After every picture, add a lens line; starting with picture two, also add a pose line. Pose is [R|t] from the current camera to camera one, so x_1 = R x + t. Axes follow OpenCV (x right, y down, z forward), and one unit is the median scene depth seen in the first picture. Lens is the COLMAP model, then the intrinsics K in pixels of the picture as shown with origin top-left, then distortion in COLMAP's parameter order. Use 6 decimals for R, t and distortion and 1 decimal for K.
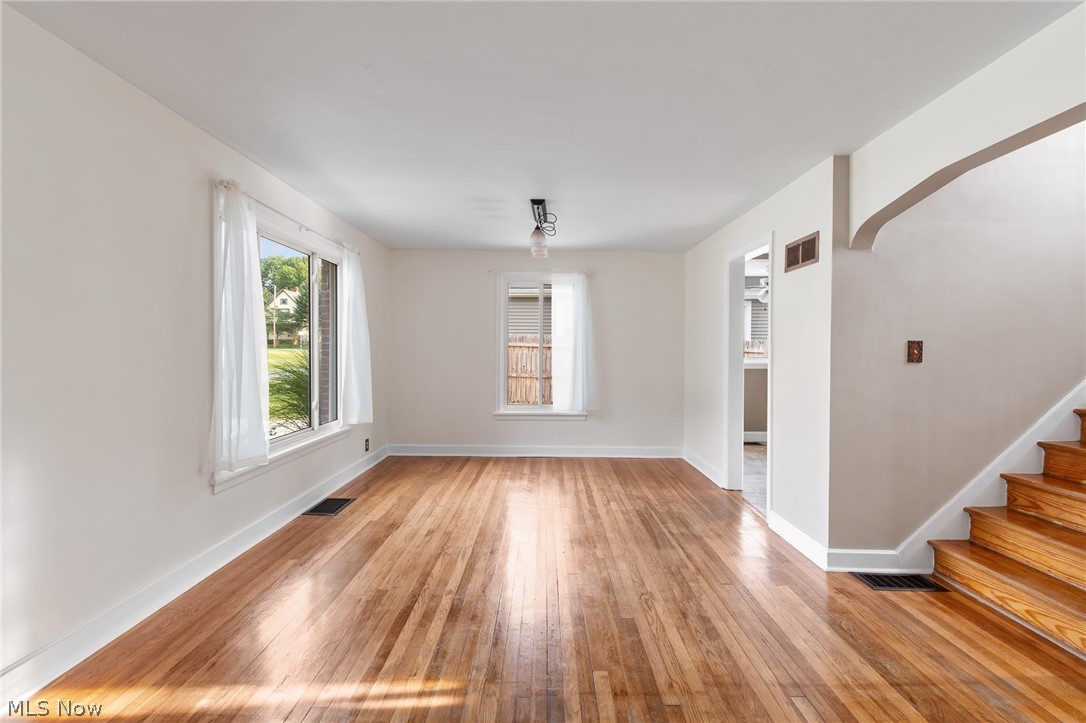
lens RADIAL K [[478.2, 0, 536.6], [0, 478.2, 358.4], [0, 0, 1]] dist [-0.001399, -0.000901]
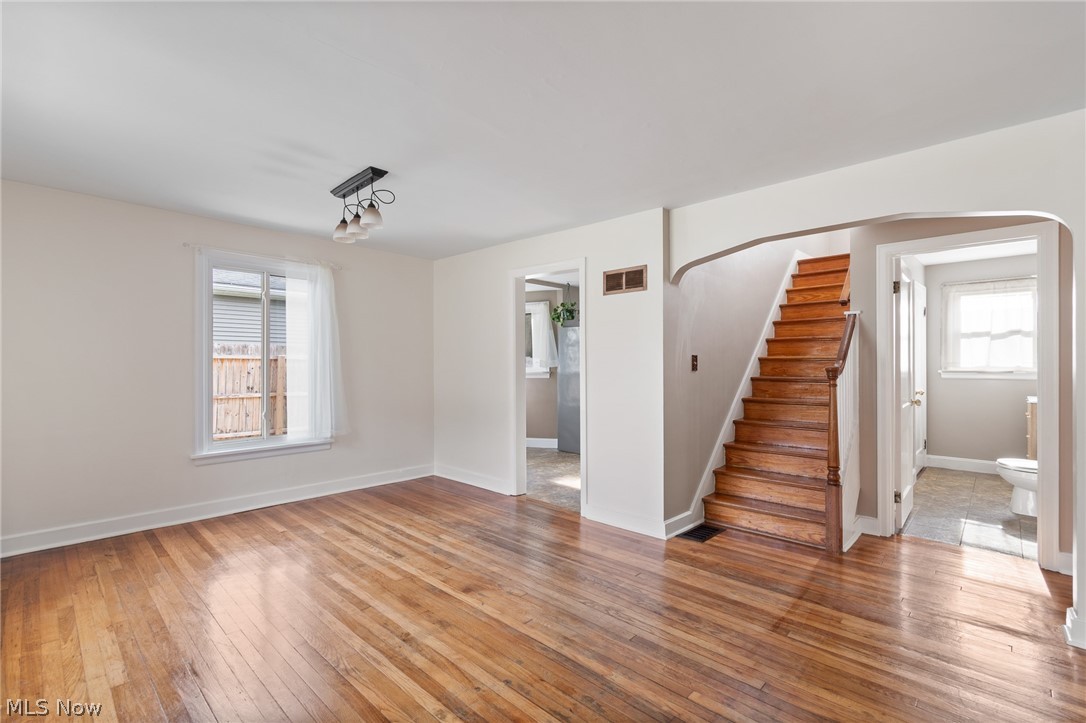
lens RADIAL K [[484.5, 0, 543.0], [0, 484.5, 361.5], [0, 0, 1]] dist [0.000061, -0.000135]
pose [[0.683399, 0.000278, 0.730045, -0.518021], [0.014274, 0.999804, -0.013744, -0.004599], [-0.729905, 0.019813, 0.683261, 0.356595]]
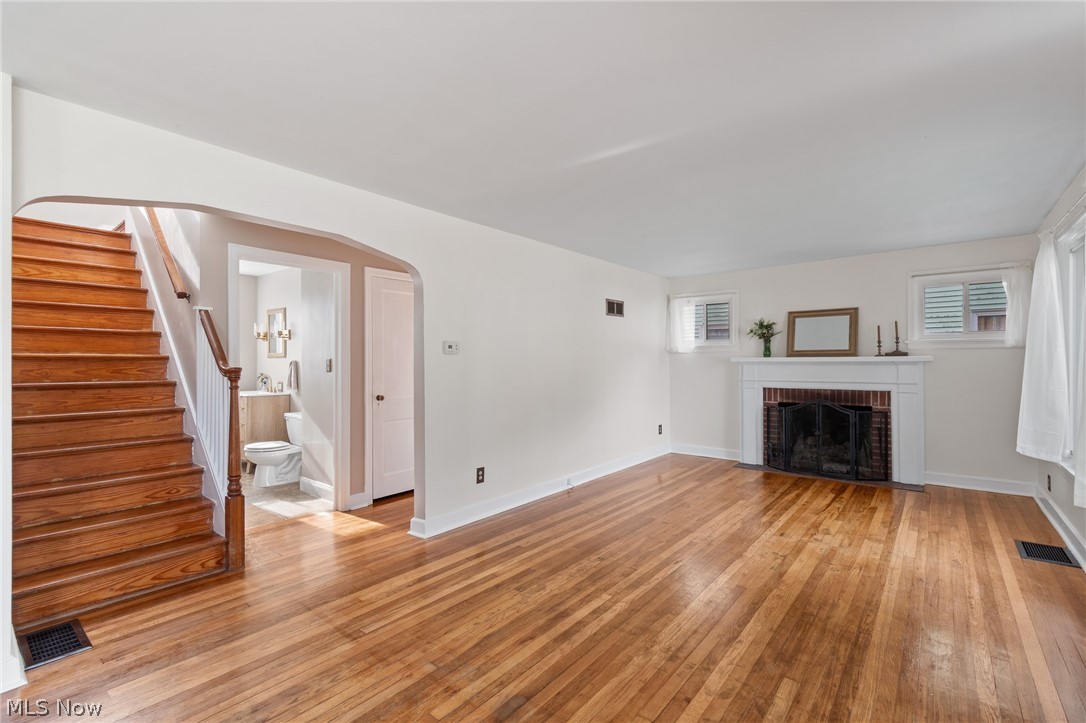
lens RADIAL K [[481.4, 0, 544.5], [0, 481.4, 352.8], [0, 0, 1]] dist [0.001356, -0.000163]
pose [[-0.785969, 0.002208, 0.618262, -0.408536], [-0.001090, 0.999987, -0.004958, -0.031575], [-0.618265, -0.004571, -0.785957, 1.064812]]
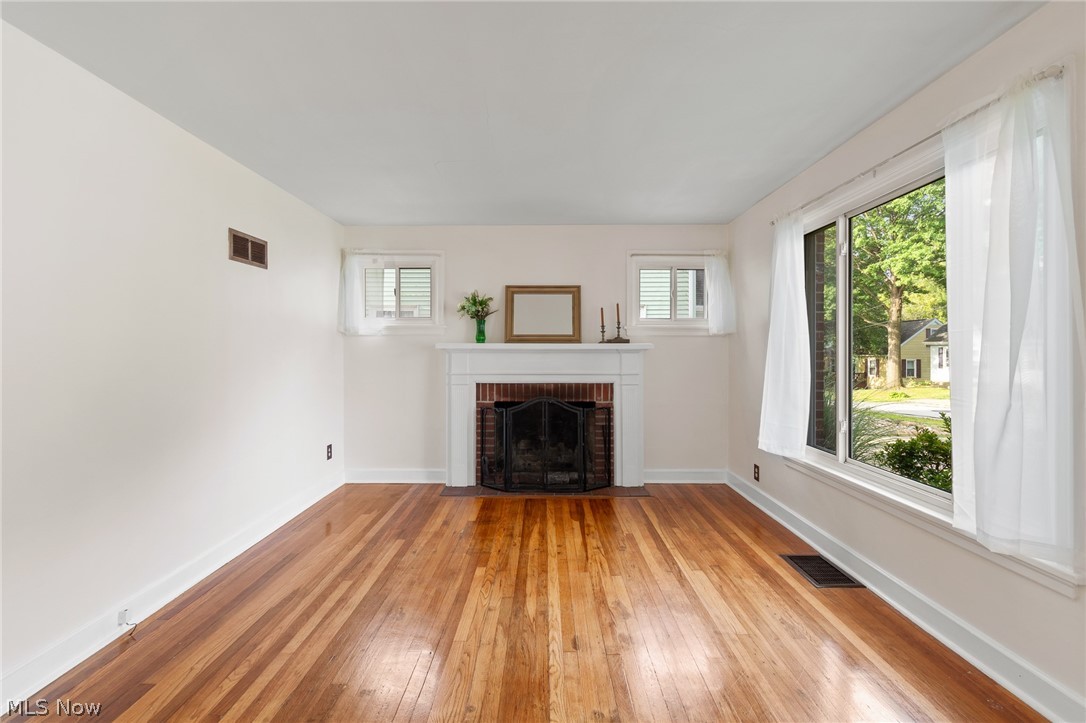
lens RADIAL K [[481.4, 0, 544.5], [0, 481.4, 352.8], [0, 0, 1]] dist [0.001356, -0.000163]
pose [[-0.999636, -0.014325, -0.022845, -0.315816], [-0.014656, 0.999789, 0.014375, -0.027934], [0.022634, 0.014705, -0.999636, 0.898299]]
